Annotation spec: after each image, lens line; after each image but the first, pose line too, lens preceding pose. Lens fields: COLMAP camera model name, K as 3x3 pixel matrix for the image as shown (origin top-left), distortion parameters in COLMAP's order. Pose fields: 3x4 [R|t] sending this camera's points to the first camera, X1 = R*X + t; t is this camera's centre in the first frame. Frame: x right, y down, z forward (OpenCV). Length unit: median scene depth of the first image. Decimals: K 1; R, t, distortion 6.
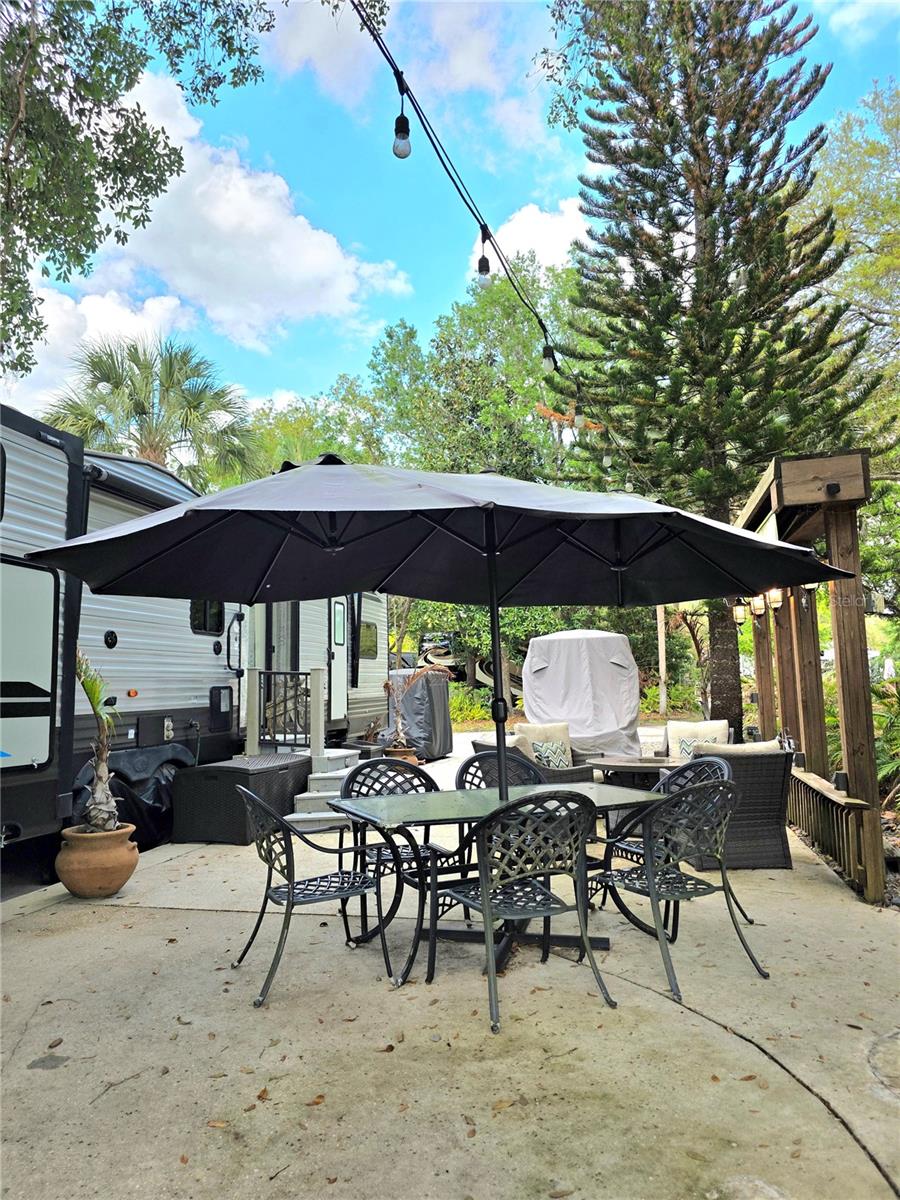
lens RADIAL K [[807.0, 0, 450.0], [0, 807.0, 600.0], [0, 0, 1]] dist [0.066803, -0.061903]
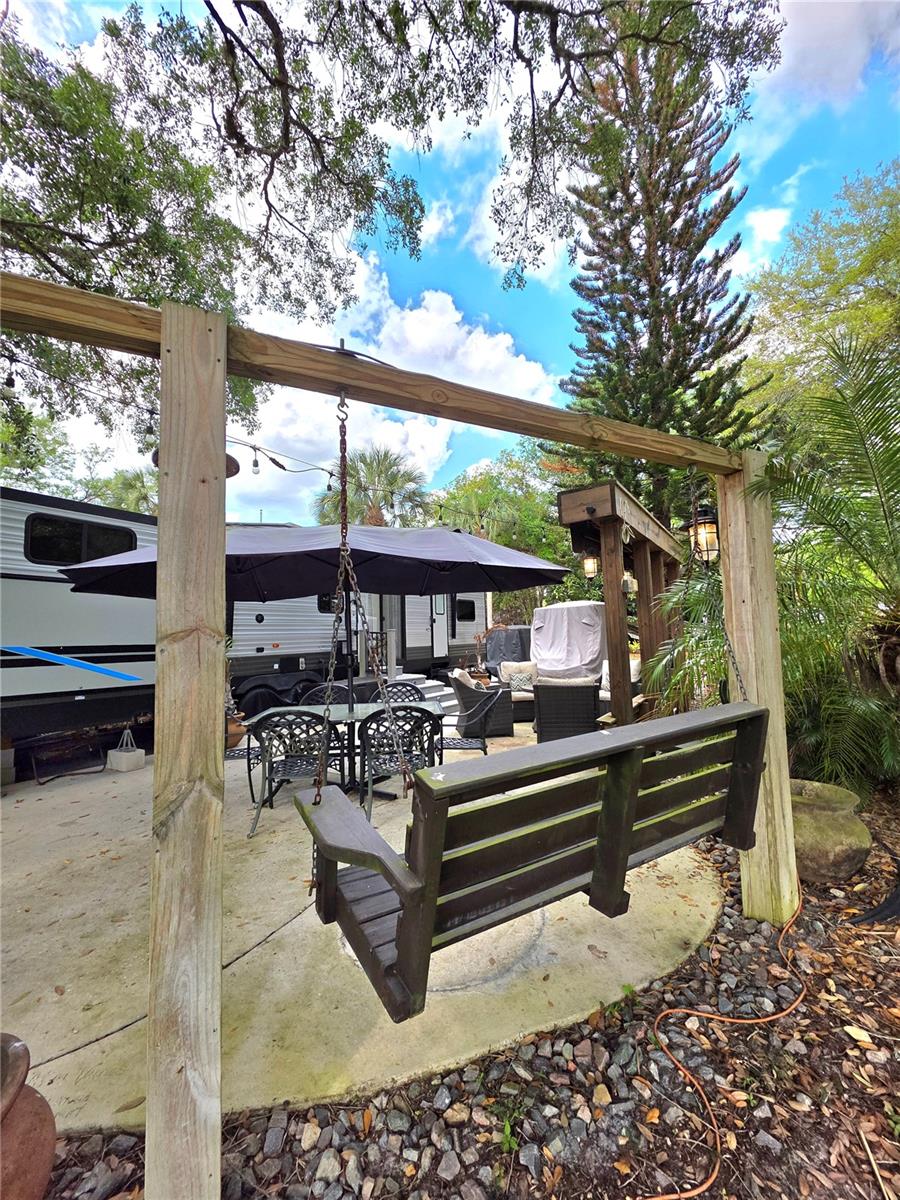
lens RADIAL K [[478.1, 0, 450.0], [0, 478.1, 600.0], [0, 0, 1]] dist [0.007403, -0.000908]
pose [[0.943308, -0.033658, -0.330208, 0.304980], [0.046280, 0.998465, 0.030434, -0.007251], [0.328676, -0.043991, 0.943418, 0.052761]]
